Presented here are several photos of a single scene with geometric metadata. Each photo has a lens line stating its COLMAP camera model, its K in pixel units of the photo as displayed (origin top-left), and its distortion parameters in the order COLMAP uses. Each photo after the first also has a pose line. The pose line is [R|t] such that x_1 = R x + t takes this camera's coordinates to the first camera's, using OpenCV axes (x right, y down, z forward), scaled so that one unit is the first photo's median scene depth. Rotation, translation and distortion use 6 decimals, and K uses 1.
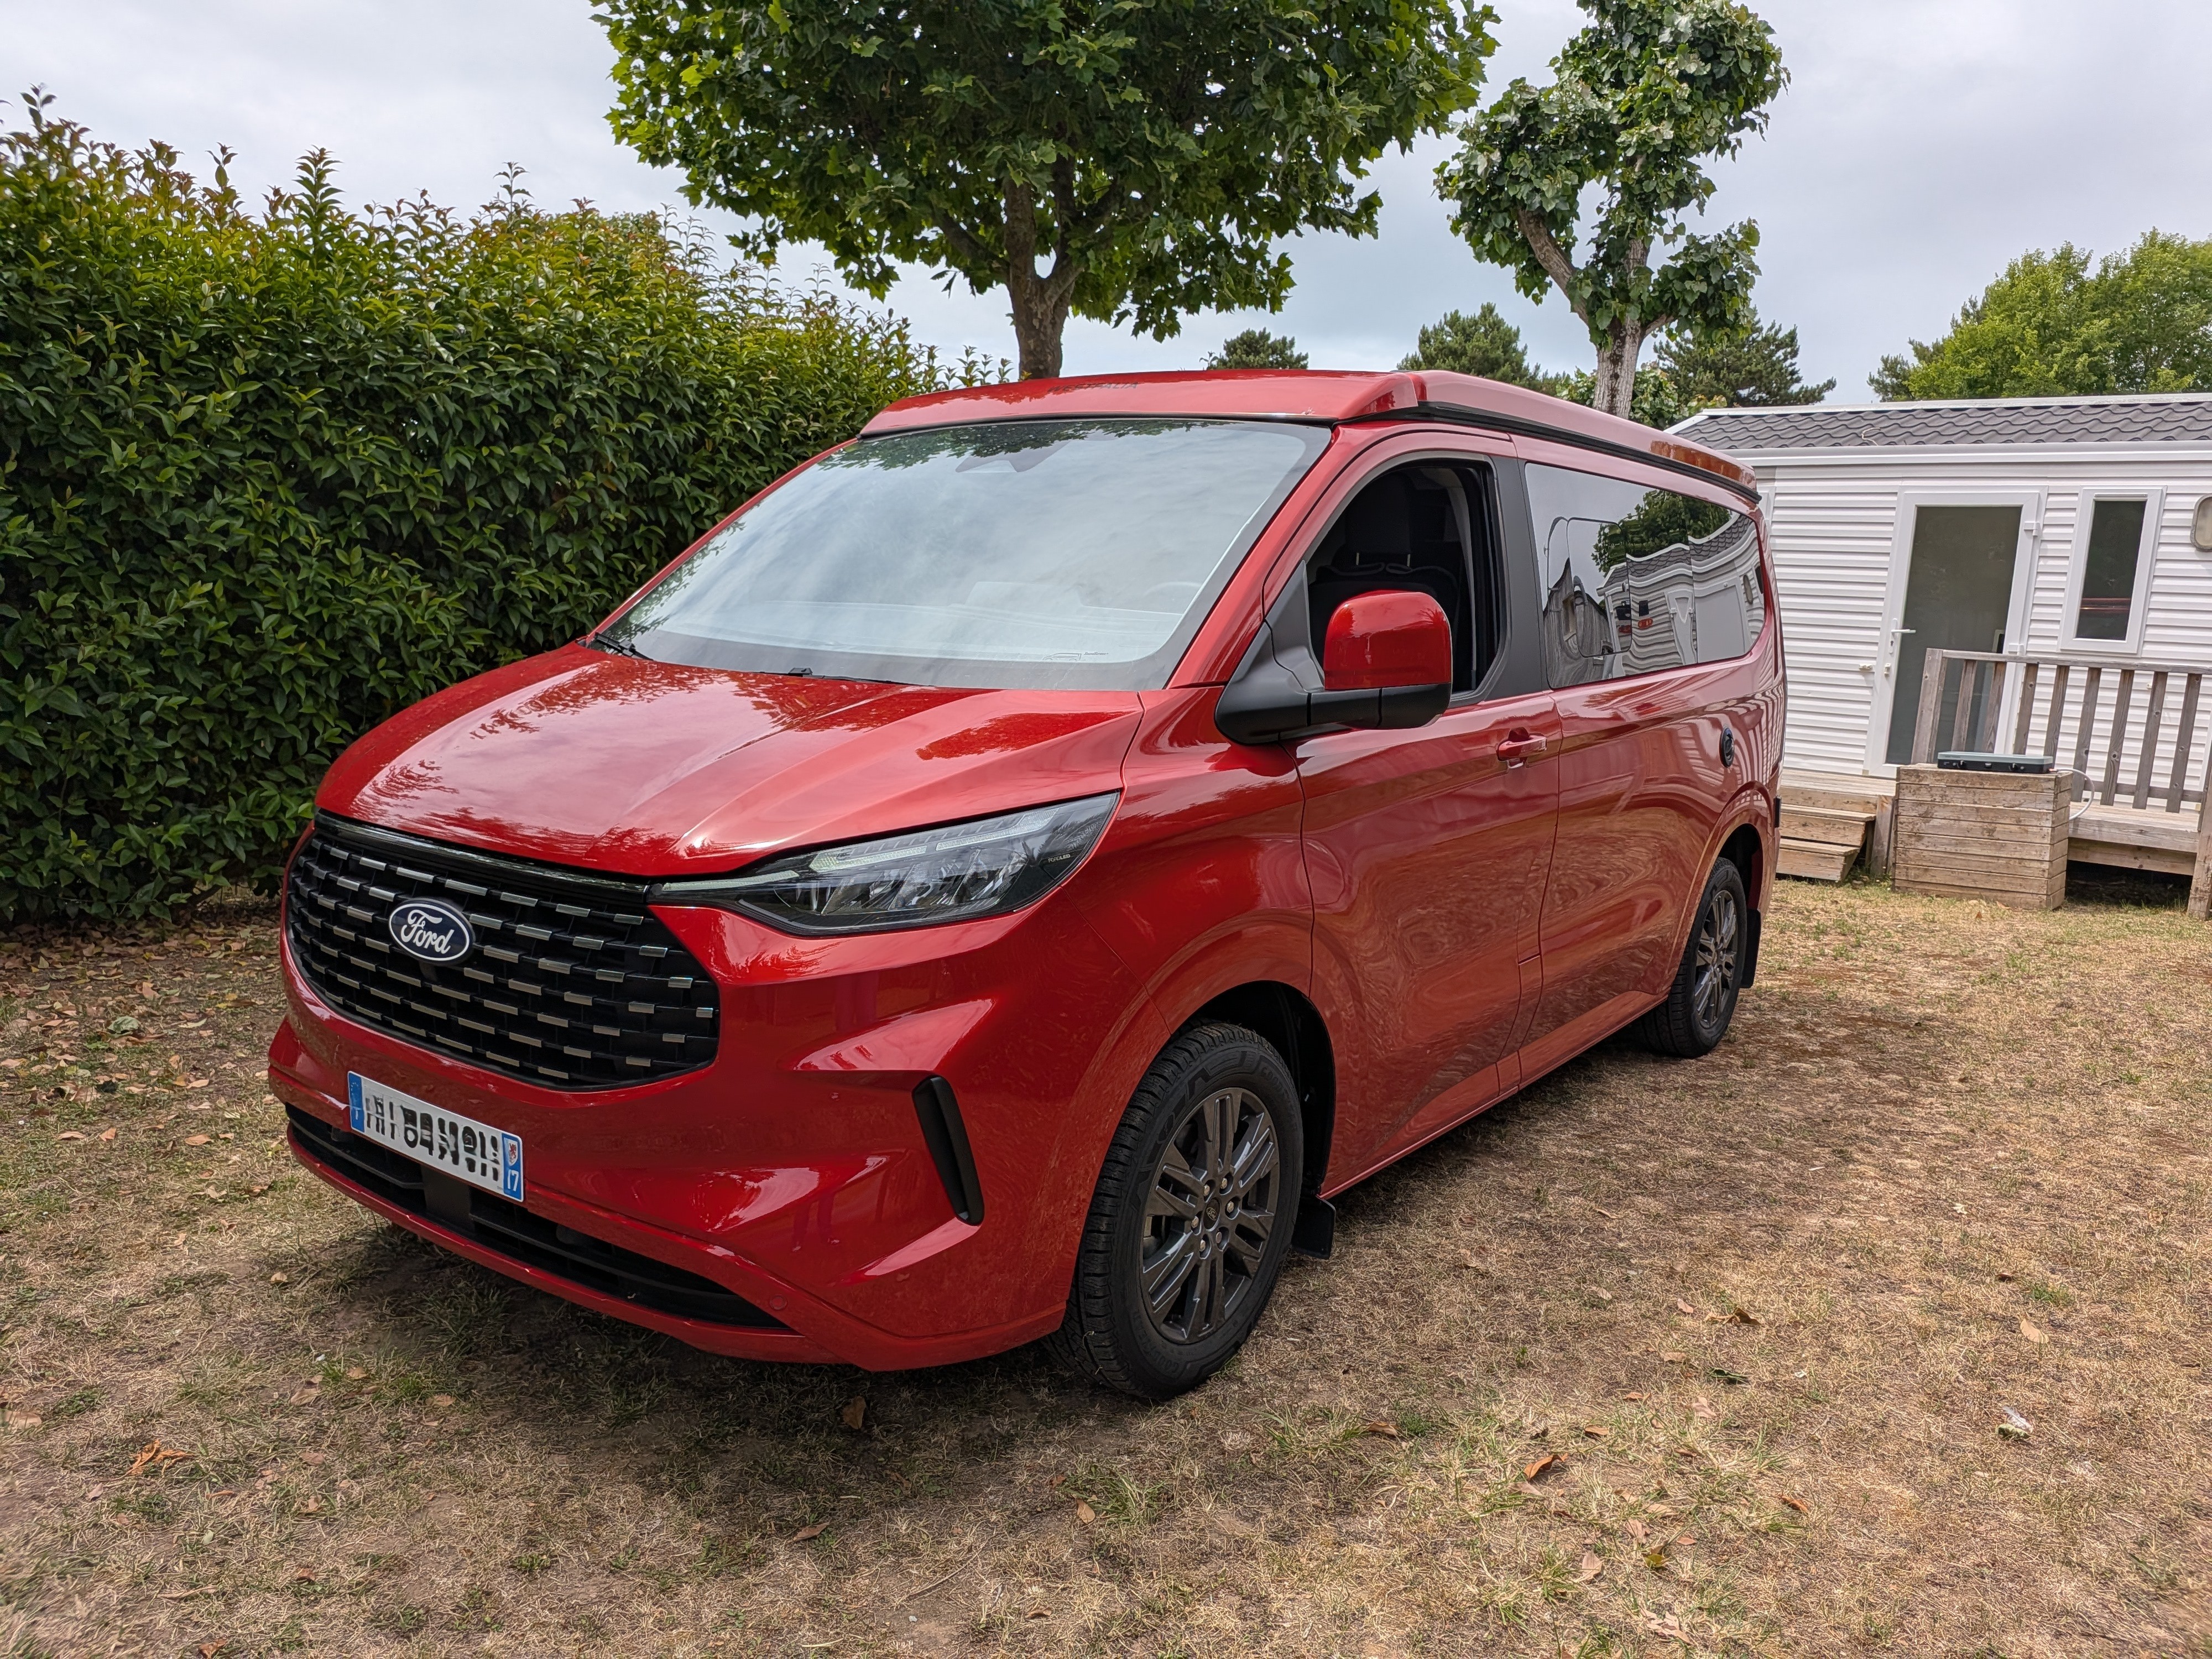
lens RADIAL K [[1595.5, 0, 1100.0], [0, 1595.5, 838.9], [0, 0, 1]] dist [0.009610, -0.017101]
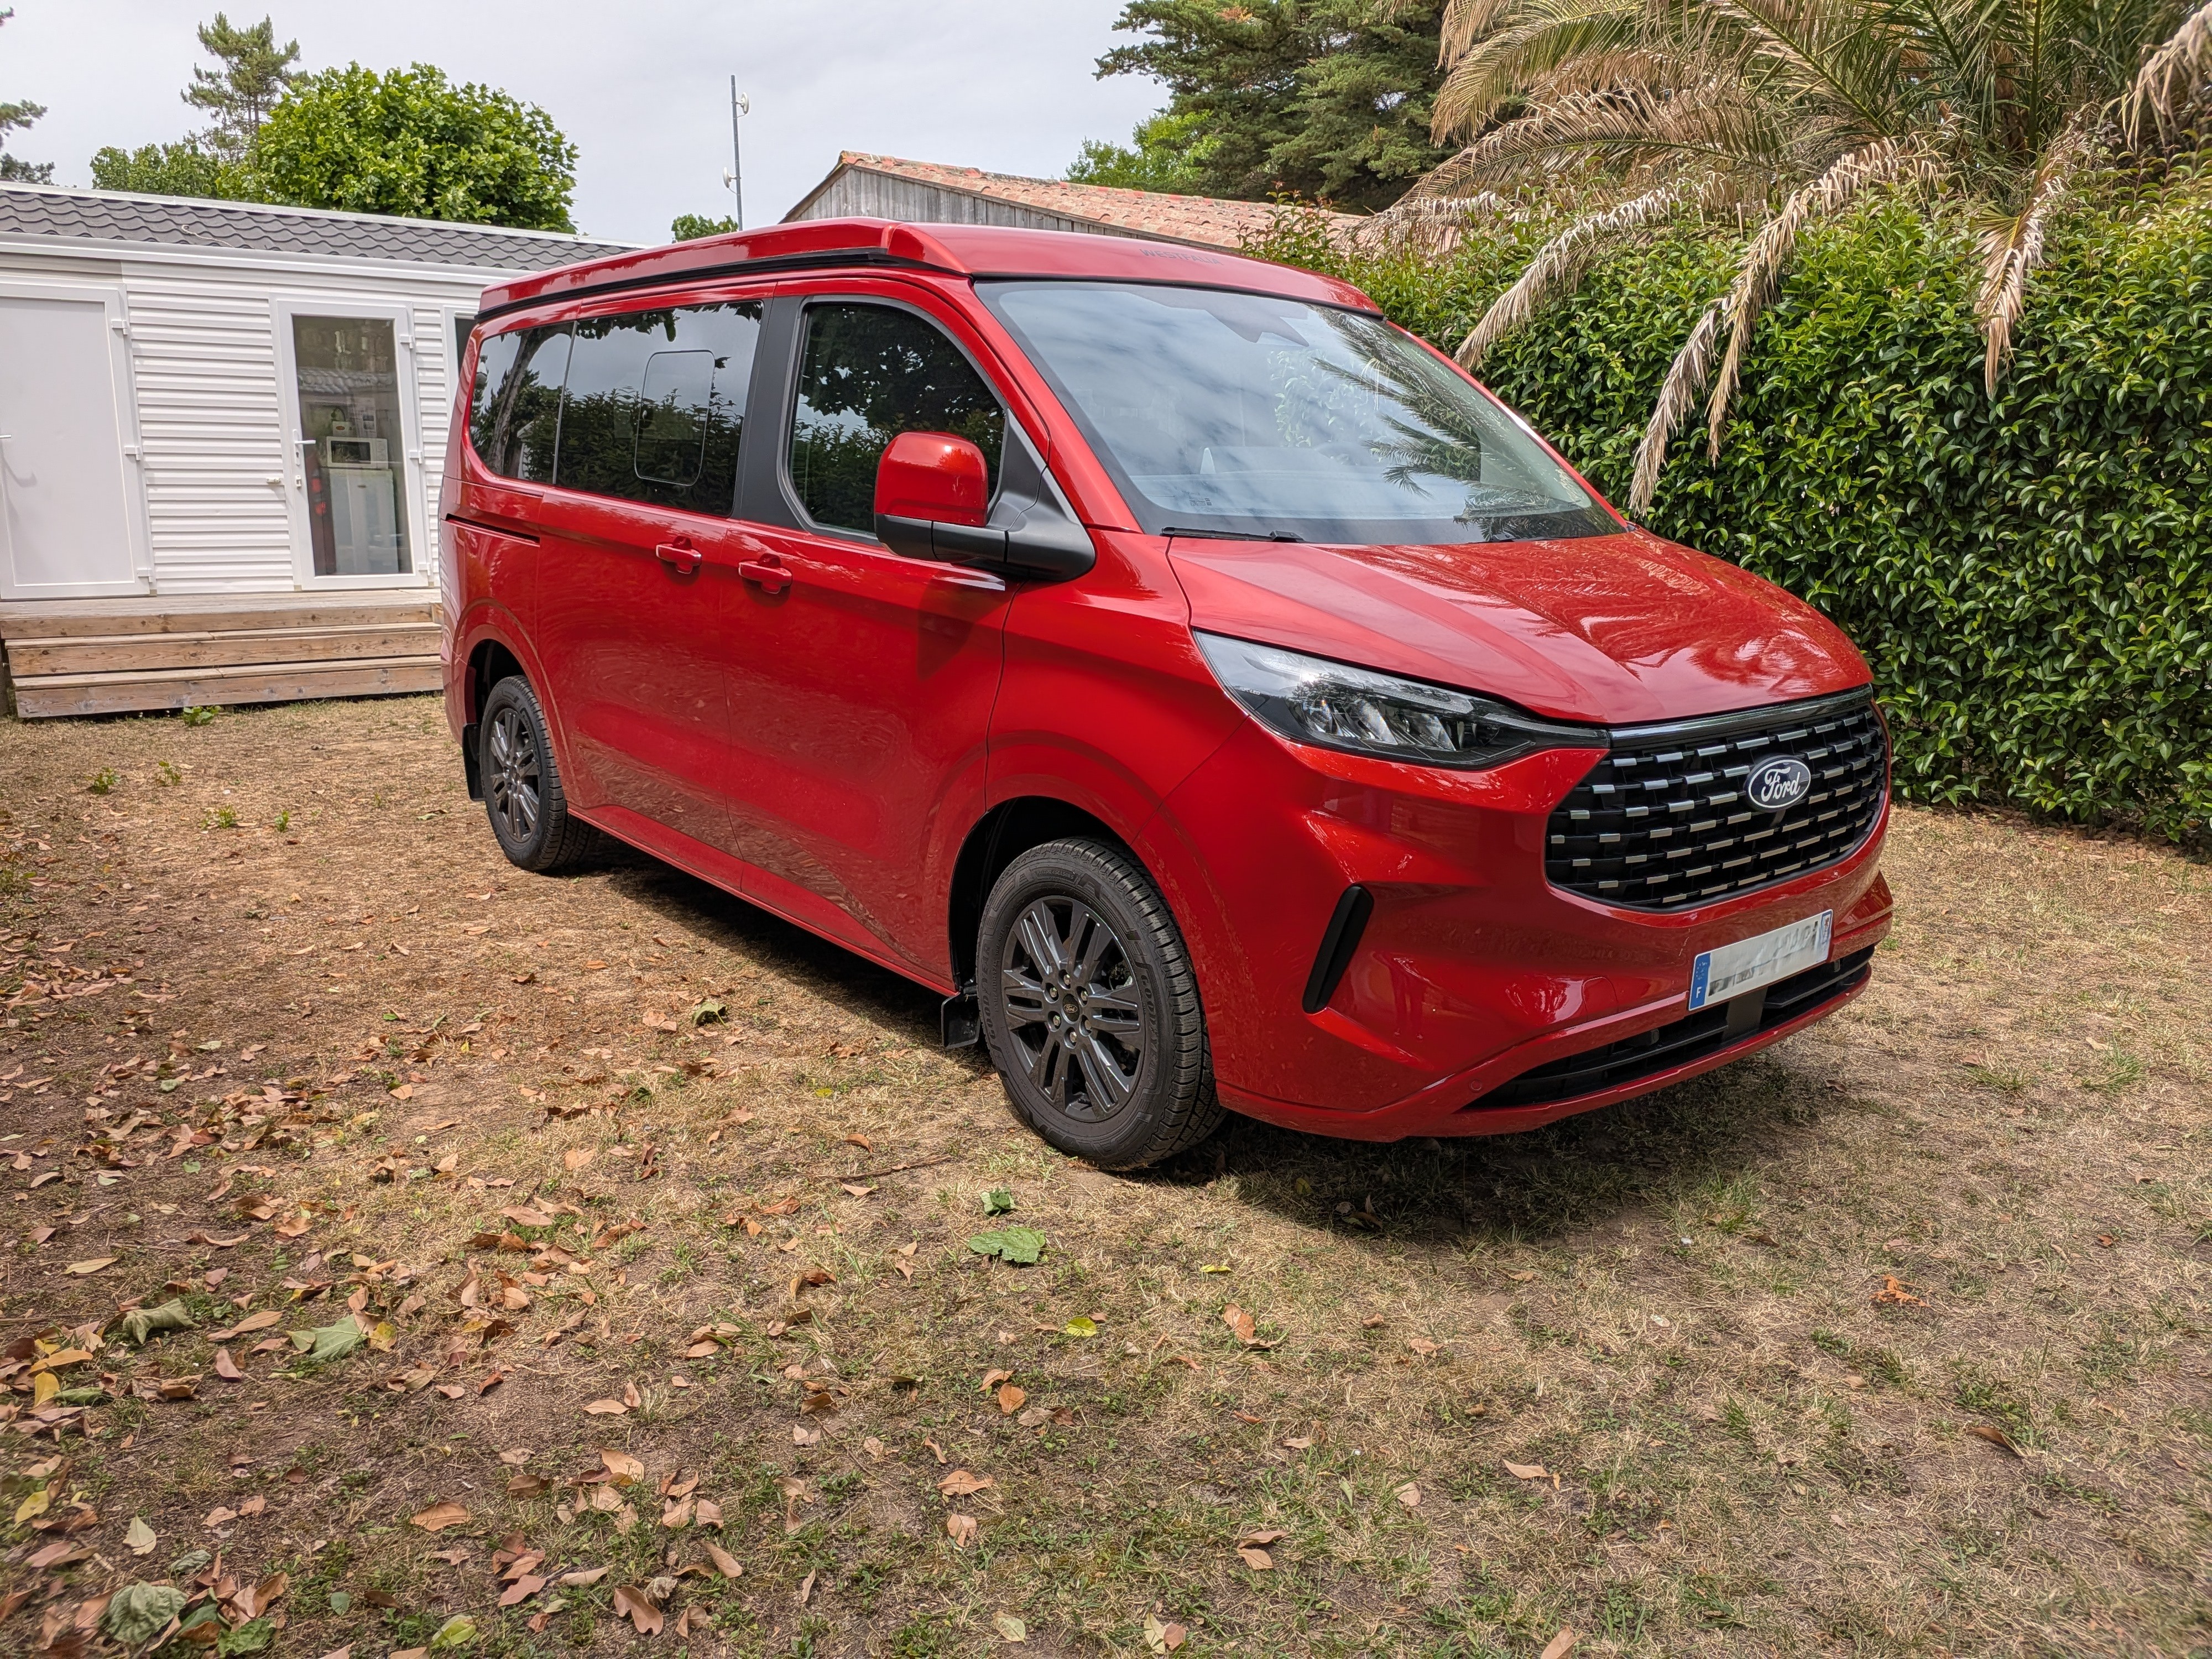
lens RADIAL K [[1595.5, 0, 1097.3], [0, 1595.5, 811.3], [0, 0, 1]] dist [0.009610, -0.017101]
pose [[0.251344, -0.253207, 0.934191, -1.549719], [0.146230, 0.964030, 0.221951, -0.238087], [-0.956788, 0.080821, 0.279330, 1.100411]]
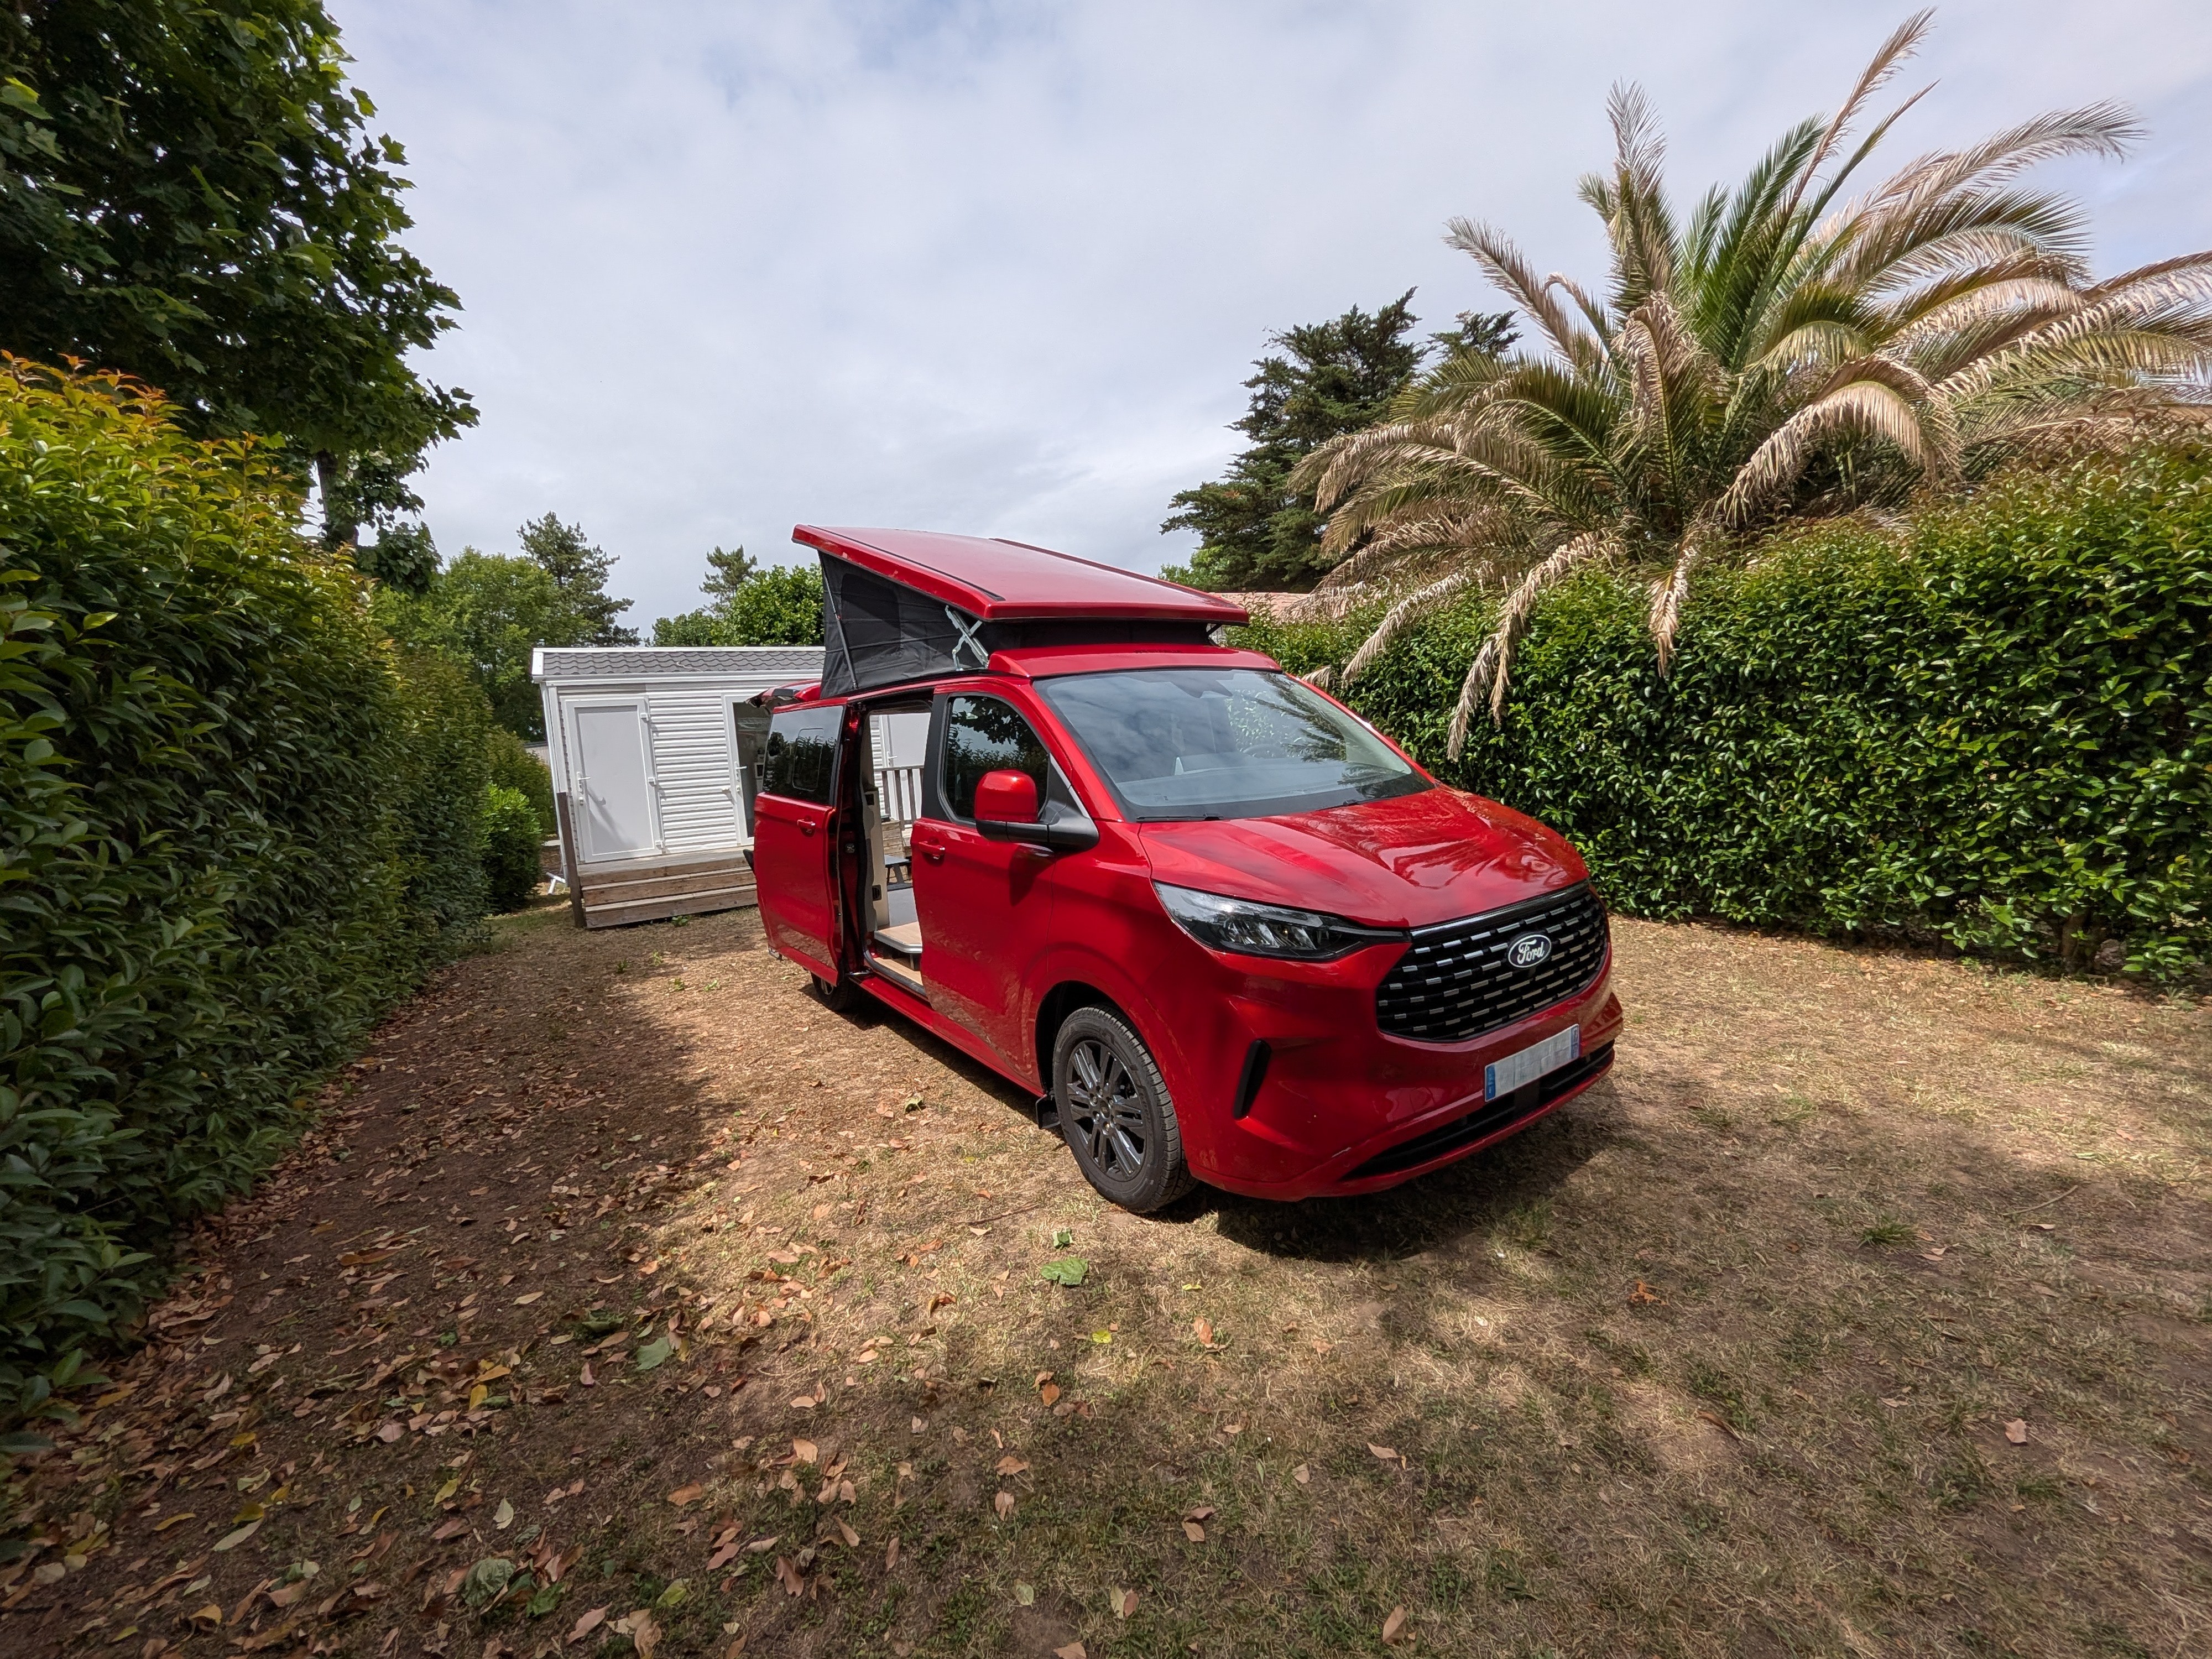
lens RADIAL K [[883.1, 0, 1106.0], [0, 883.1, 825.6], [0, 0, 1]] dist [0.007108, -0.000143]
pose [[0.328908, -0.168980, 0.929121, -1.433547], [0.227056, 0.969150, 0.095882, -0.276605], [-0.916659, 0.179426, 0.357130, 1.012038]]
